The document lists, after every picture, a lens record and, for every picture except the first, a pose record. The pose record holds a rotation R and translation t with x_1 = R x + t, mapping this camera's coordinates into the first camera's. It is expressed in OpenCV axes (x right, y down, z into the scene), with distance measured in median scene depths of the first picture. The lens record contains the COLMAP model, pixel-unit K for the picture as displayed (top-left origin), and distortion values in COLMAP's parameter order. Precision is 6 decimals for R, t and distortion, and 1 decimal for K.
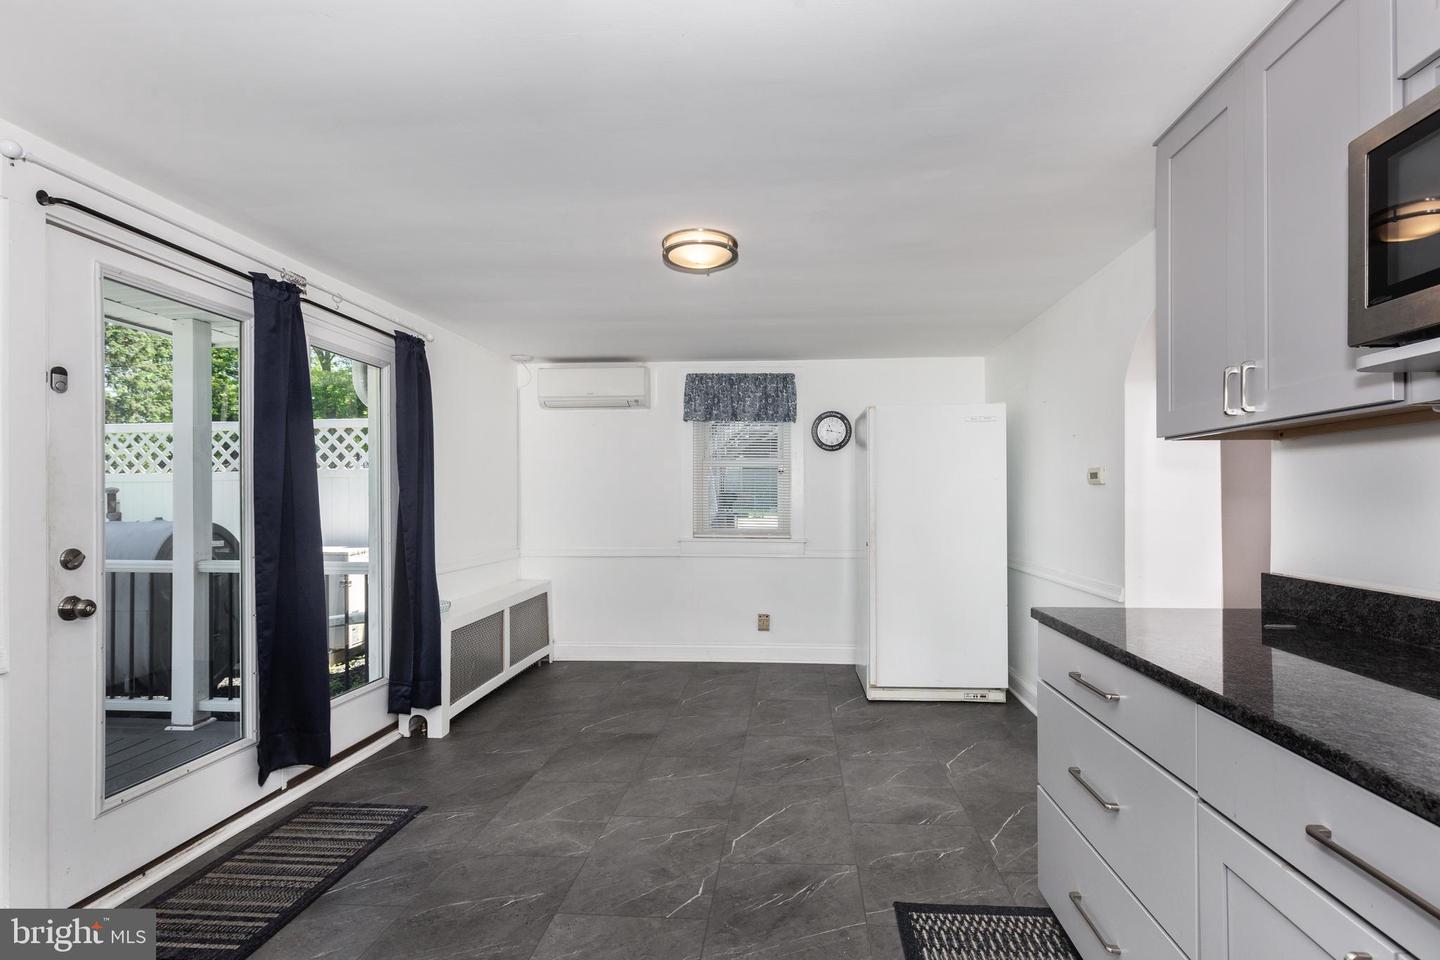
lens RADIAL K [[684.7, 0, 723.7], [0, 684.7, 463.3], [0, 0, 1]] dist [0.000095, -0.000560]
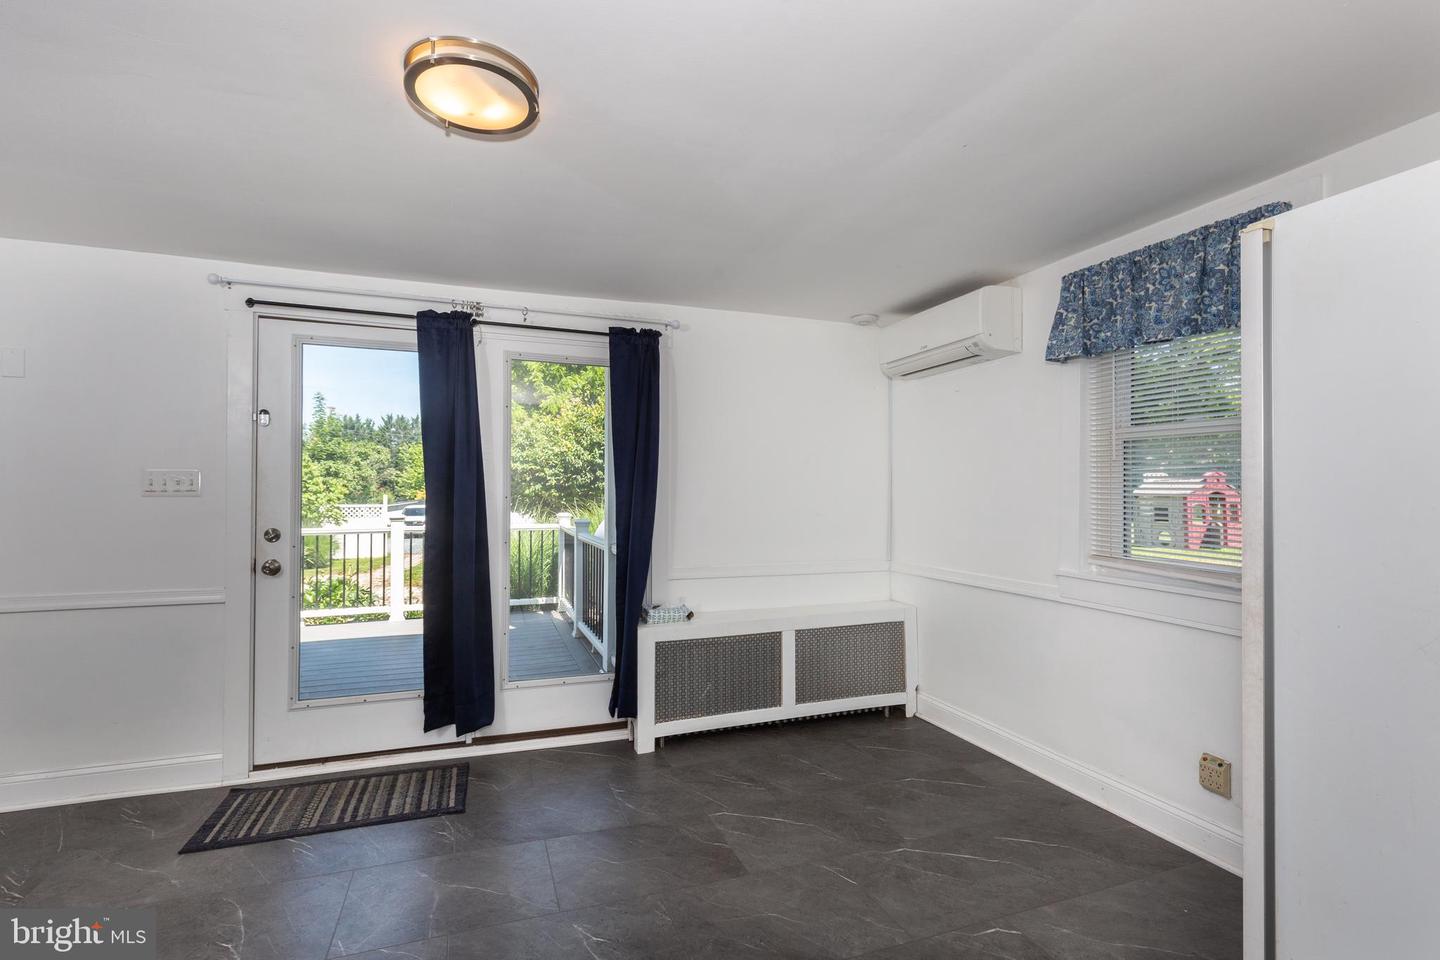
lens RADIAL K [[647.3, 0, 696.3], [0, 647.3, 484.2], [0, 0, 1]] dist [0.000206, -0.000012]
pose [[0.421228, -0.009118, -0.906909, 0.460238], [0.041028, 0.999117, 0.009011, 0.031583], [0.906026, -0.041004, 0.421230, 0.775730]]
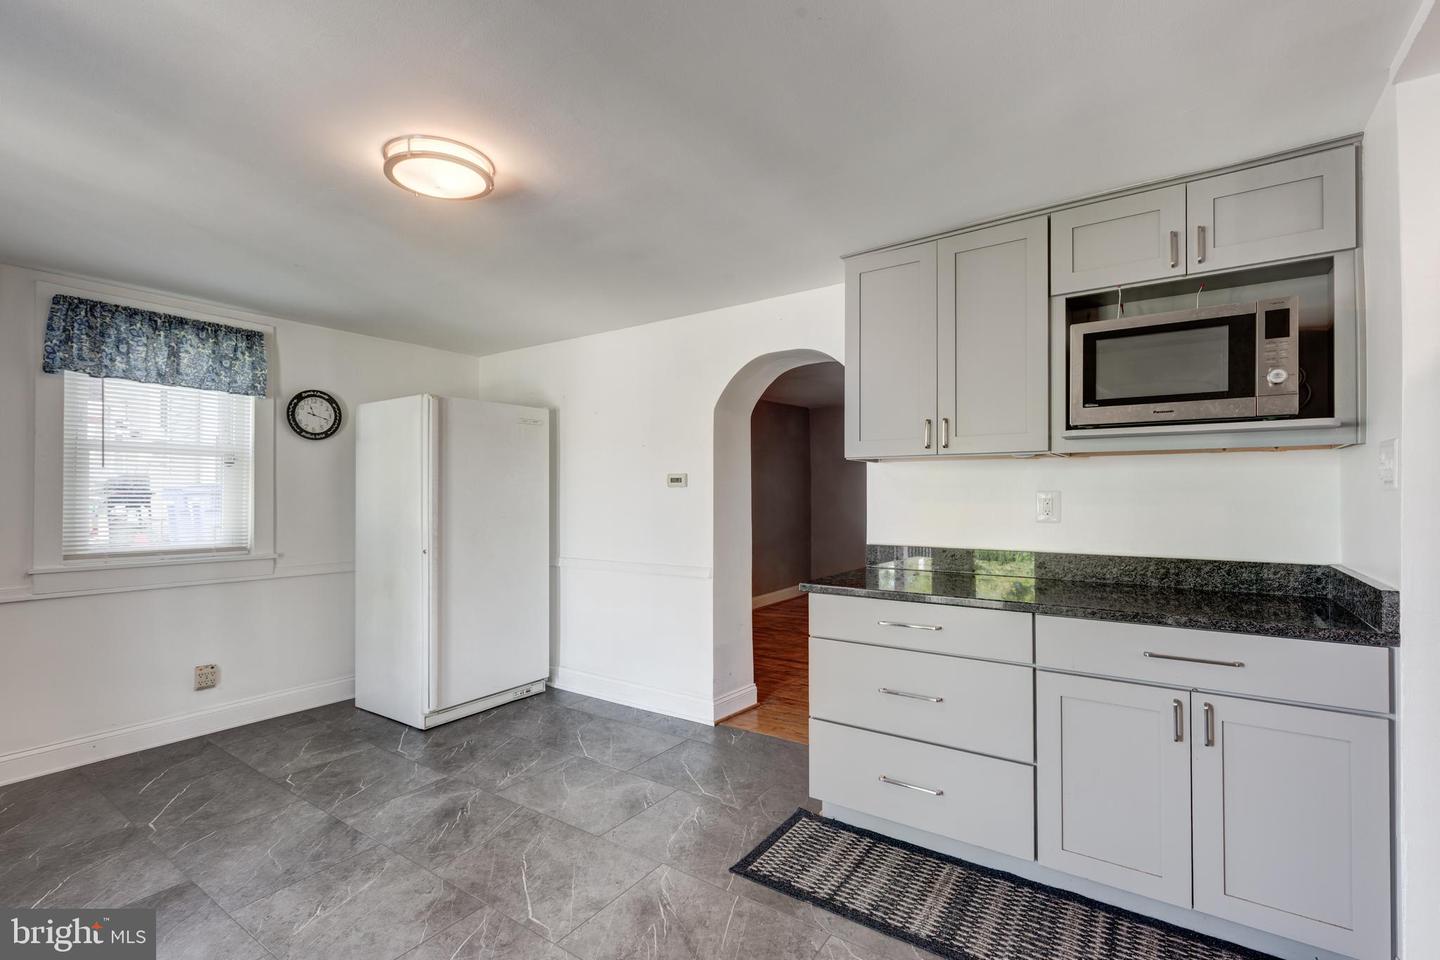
lens RADIAL K [[665.1, 0, 732.3], [0, 665.1, 484.1], [0, 0, 1]] dist [0.001651, -0.000161]
pose [[0.484530, 0.012306, 0.874688, -0.422244], [-0.040363, 0.999151, 0.008302, 0.009889], [-0.873843, -0.039328, 0.484616, 0.309492]]
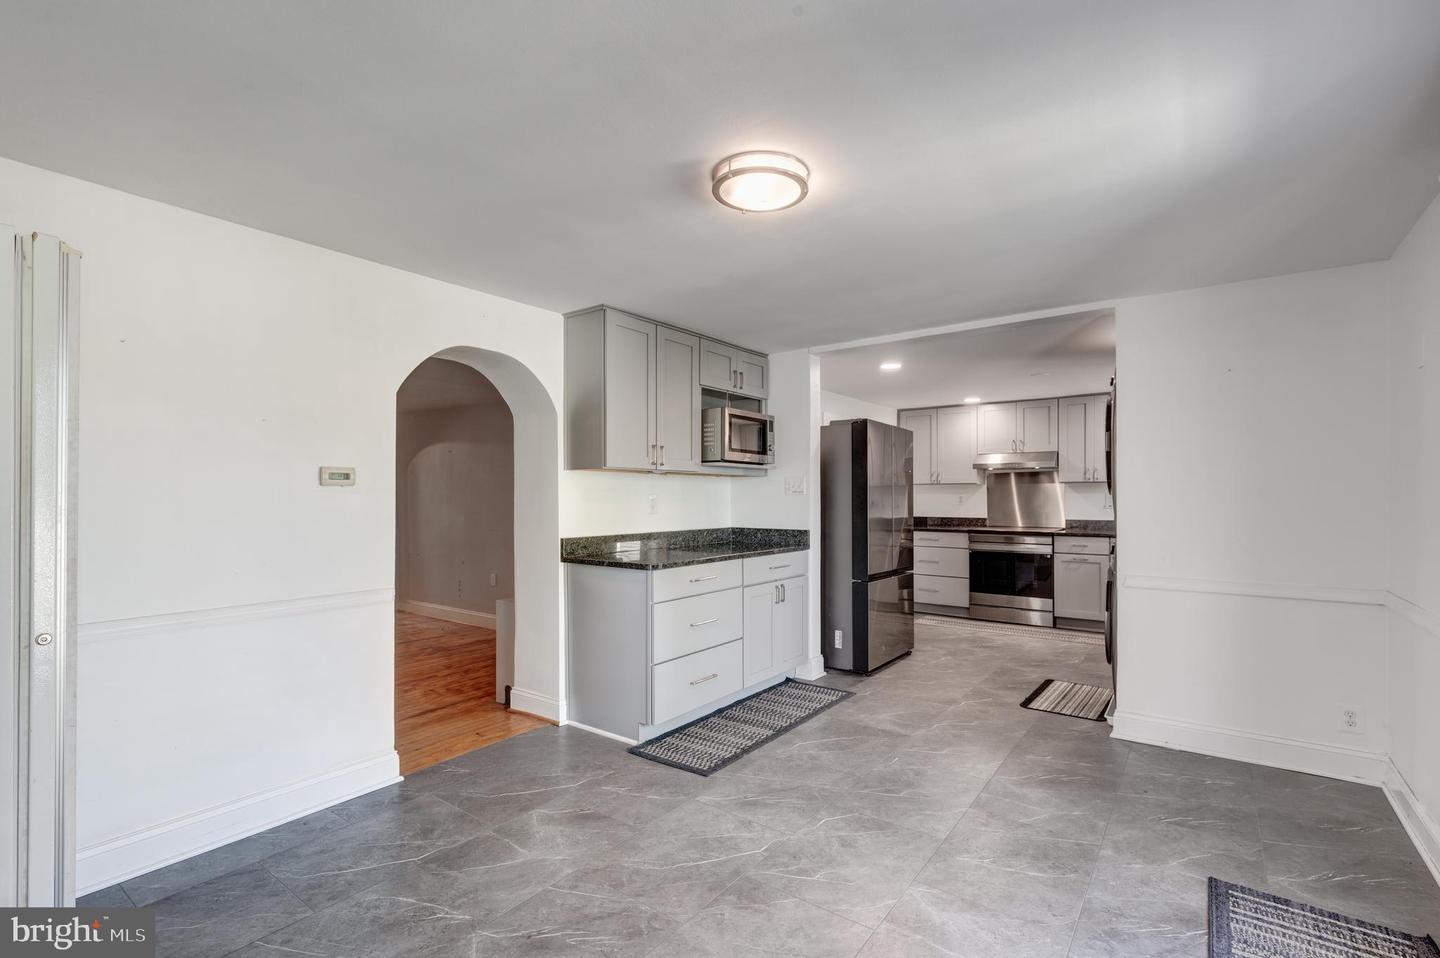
lens RADIAL K [[665.1, 0, 732.3], [0, 665.1, 483.1], [0, 0, 1]] dist [0.001651, -0.000161]
pose [[-0.871575, 0.015190, 0.490026, -0.310640], [-0.018785, 0.997751, -0.064340, 0.066227], [-0.489901, -0.065282, -0.869330, 1.383482]]
